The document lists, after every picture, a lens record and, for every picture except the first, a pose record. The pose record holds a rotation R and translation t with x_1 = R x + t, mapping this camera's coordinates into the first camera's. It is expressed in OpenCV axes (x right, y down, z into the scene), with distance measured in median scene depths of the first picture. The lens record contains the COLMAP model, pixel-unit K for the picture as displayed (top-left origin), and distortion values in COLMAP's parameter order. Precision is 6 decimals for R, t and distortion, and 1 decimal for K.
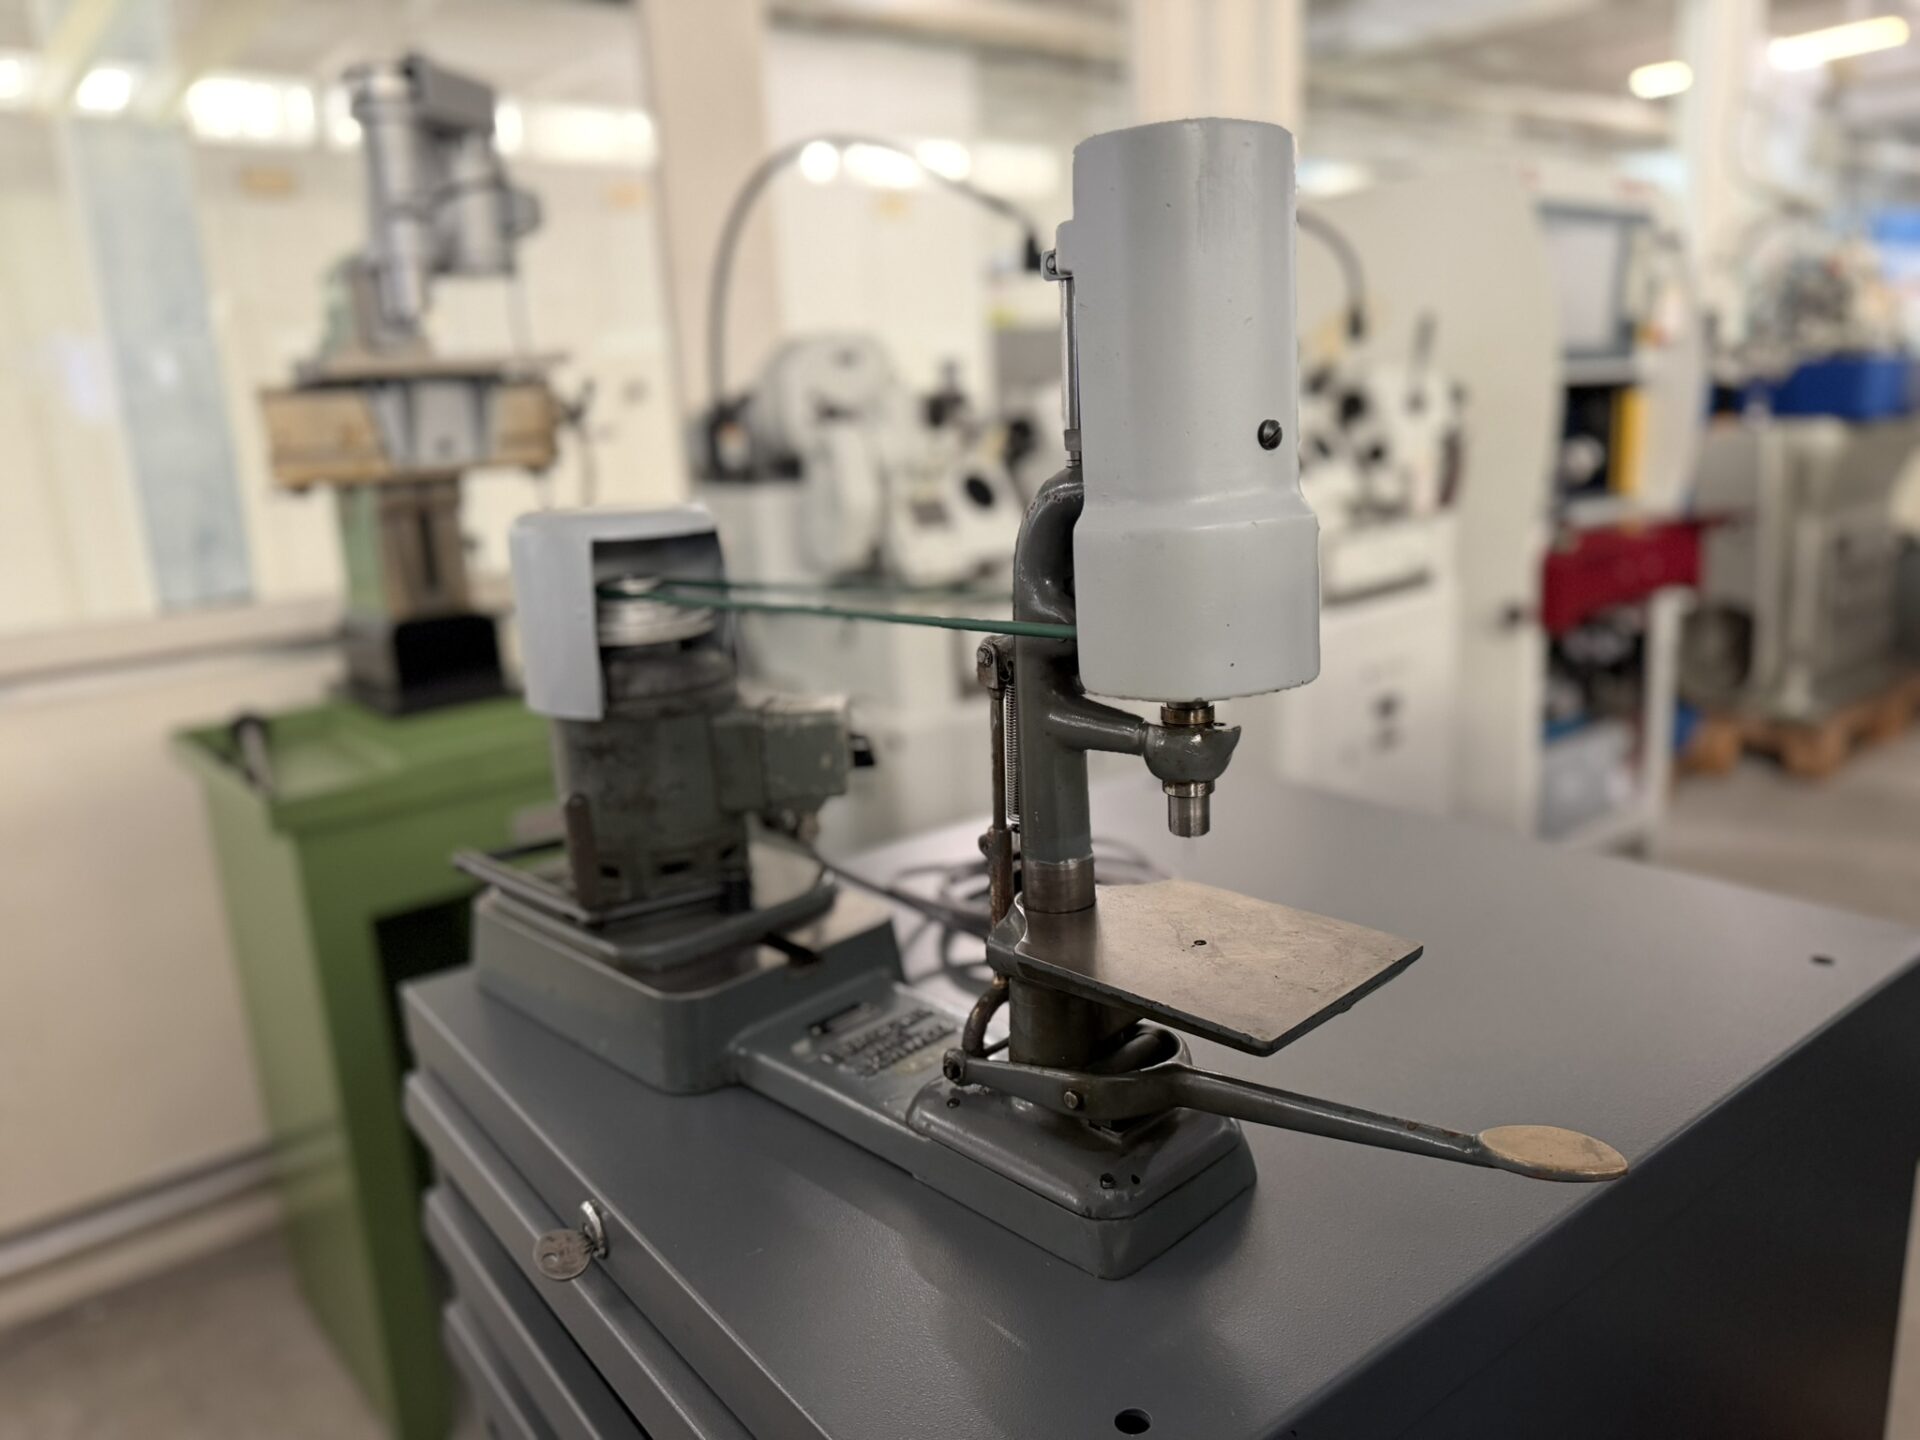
lens RADIAL K [[1353.8, 0, 960.9], [0, 1353.8, 706.7], [0, 0, 1]] dist [0.029459, -0.052834]
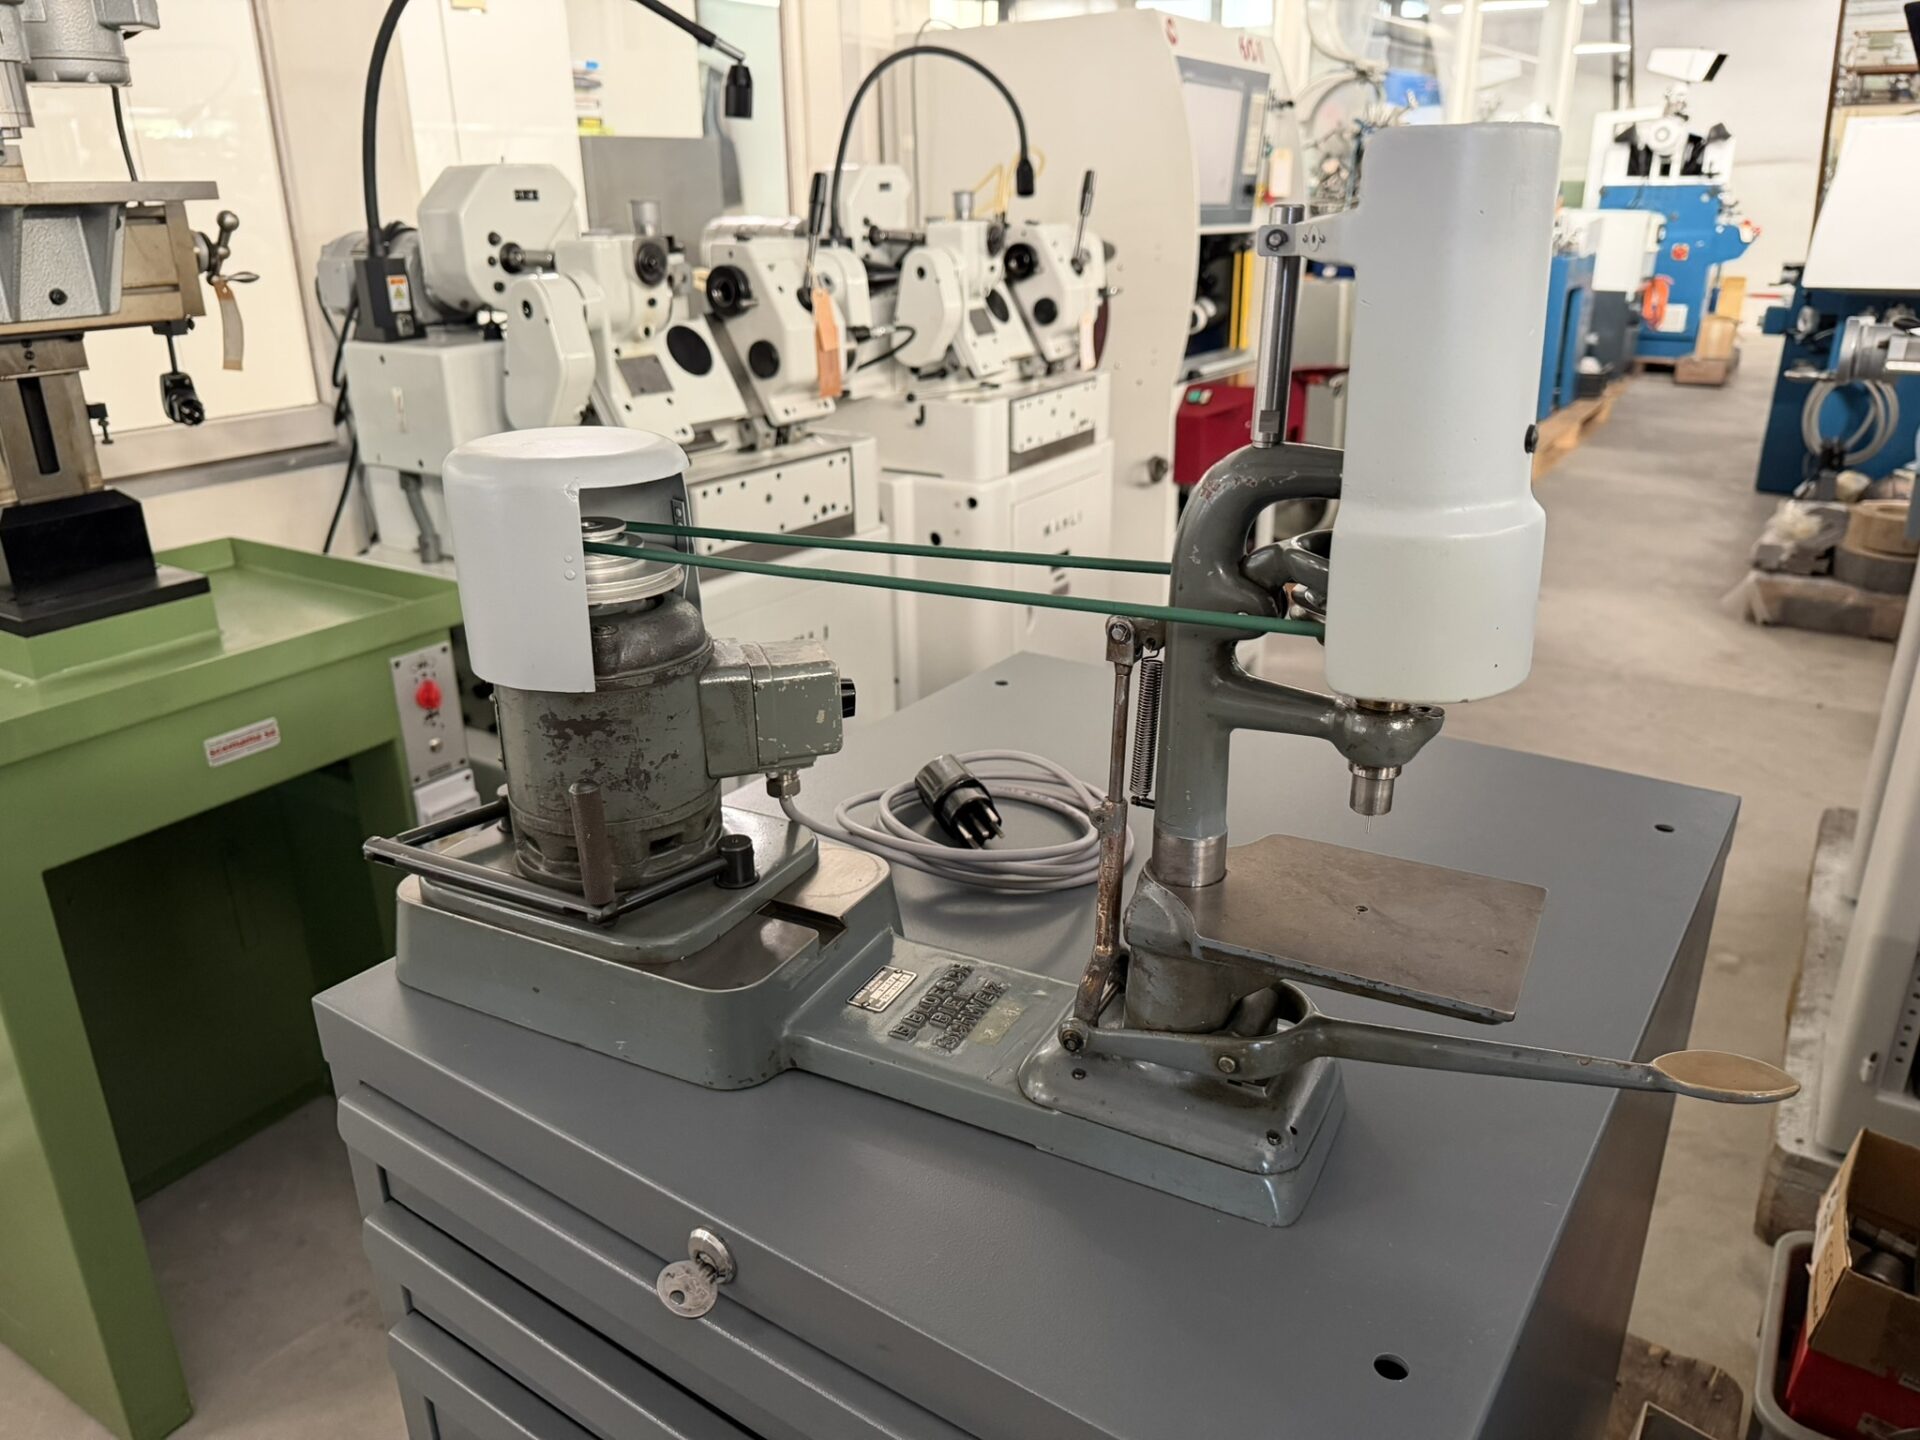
lens RADIAL K [[1353.8, 0, 973.7], [0, 1353.8, 724.0], [0, 0, 1]] dist [0.029459, -0.052834]
pose [[0.953968, -0.066023, 0.292550, -0.272635], [0.027457, 0.990597, 0.134028, -0.077794], [-0.298648, -0.119826, 0.946811, 0.079788]]
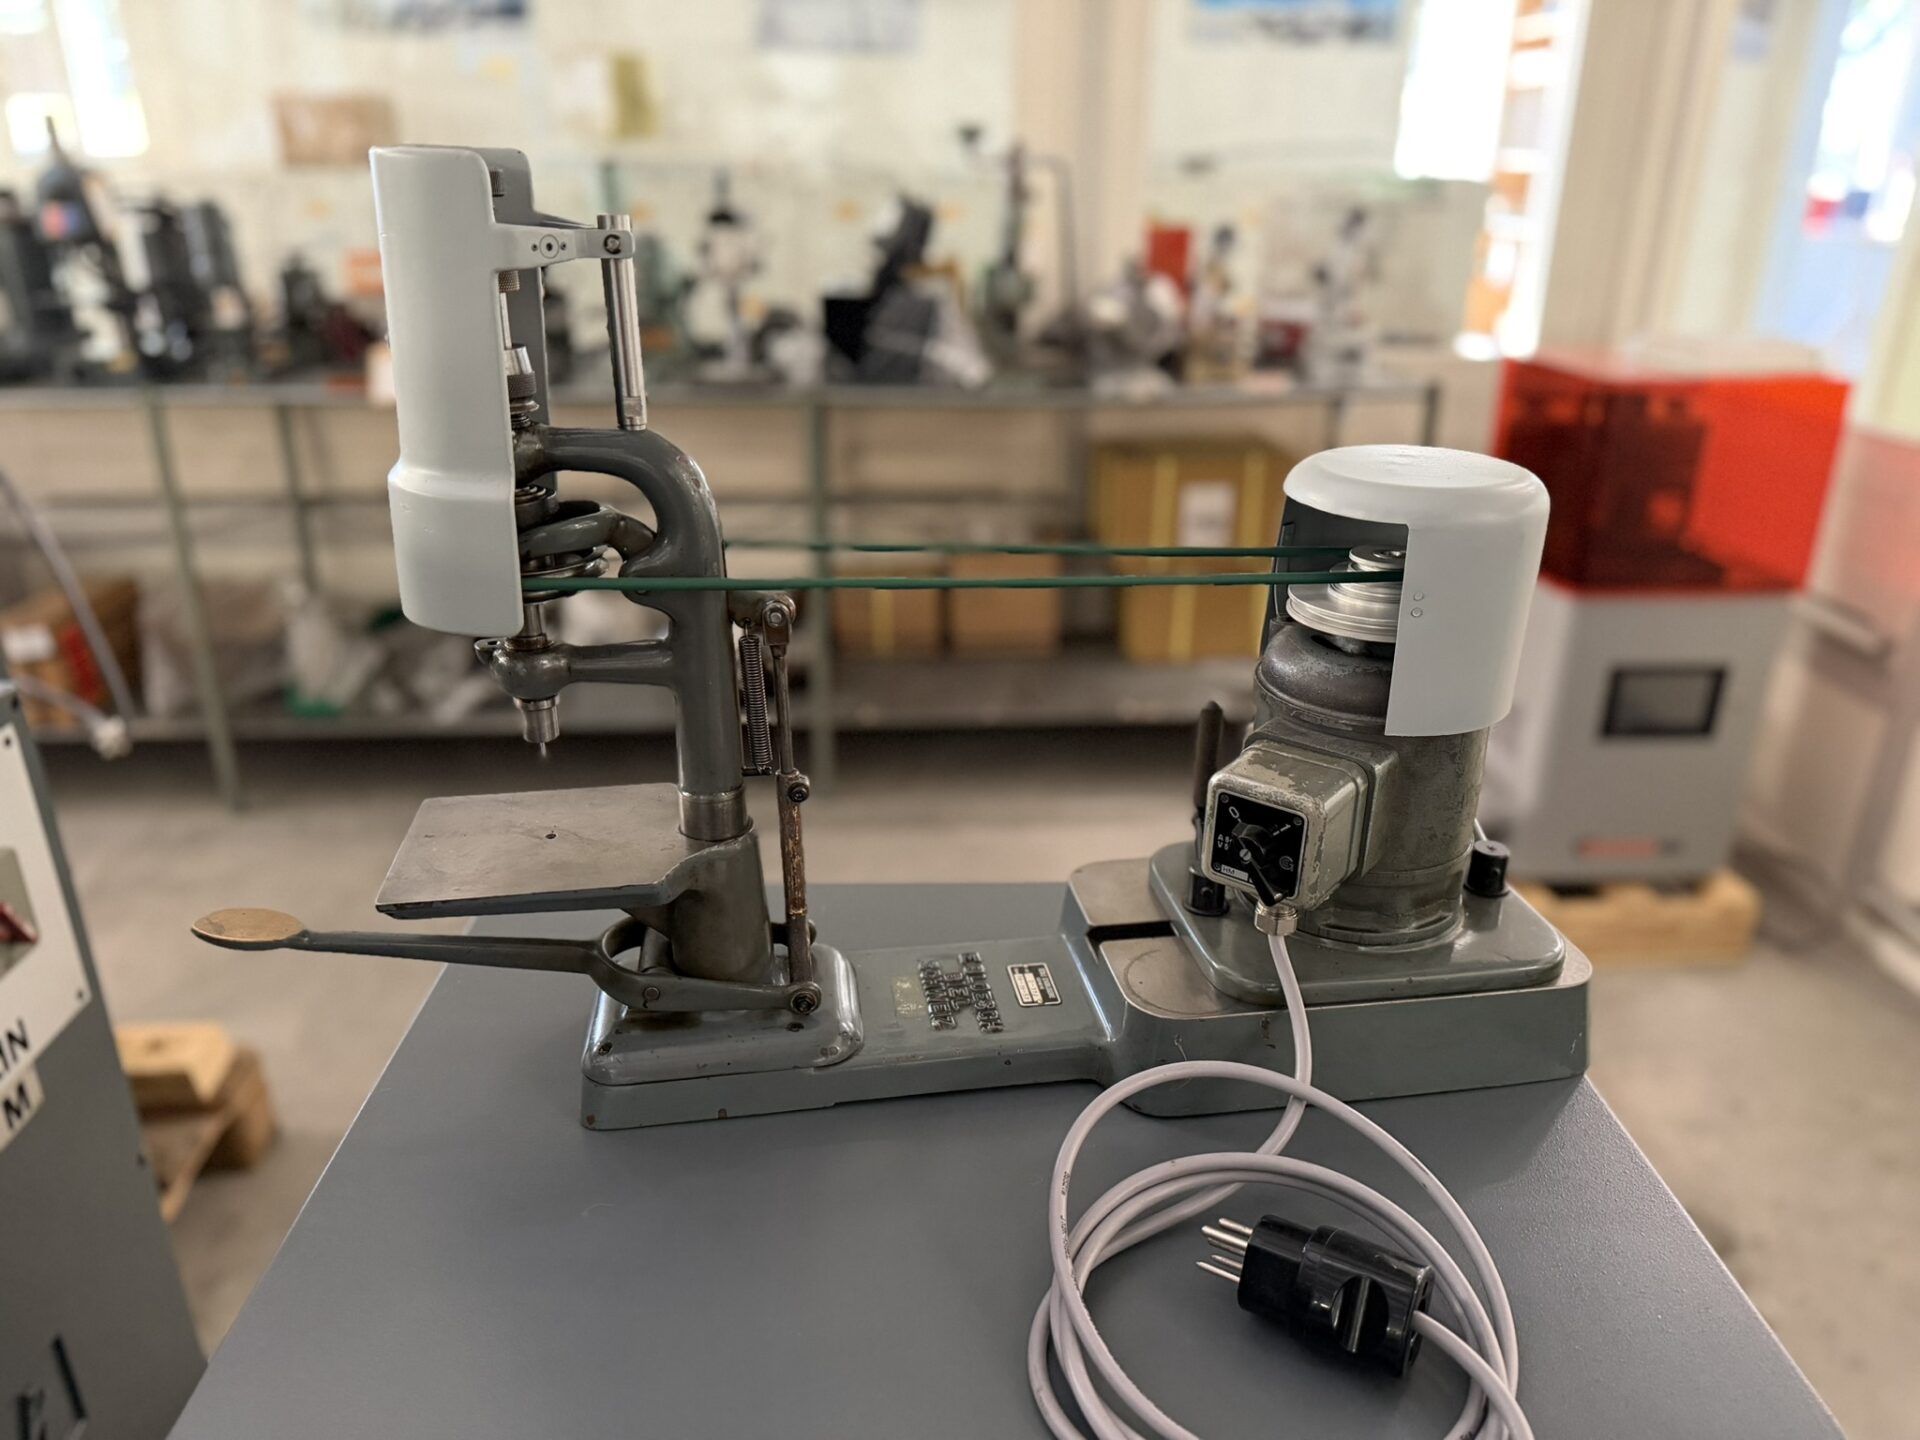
lens RADIAL K [[1353.8, 0, 972.5], [0, 1353.8, 741.4], [0, 0, 1]] dist [0.029459, -0.052834]
pose [[-0.593168, 0.358339, -0.720933, 0.552123], [-0.167745, 0.820818, 0.546004, -0.416237], [0.787409, 0.444805, -0.426773, 1.218549]]
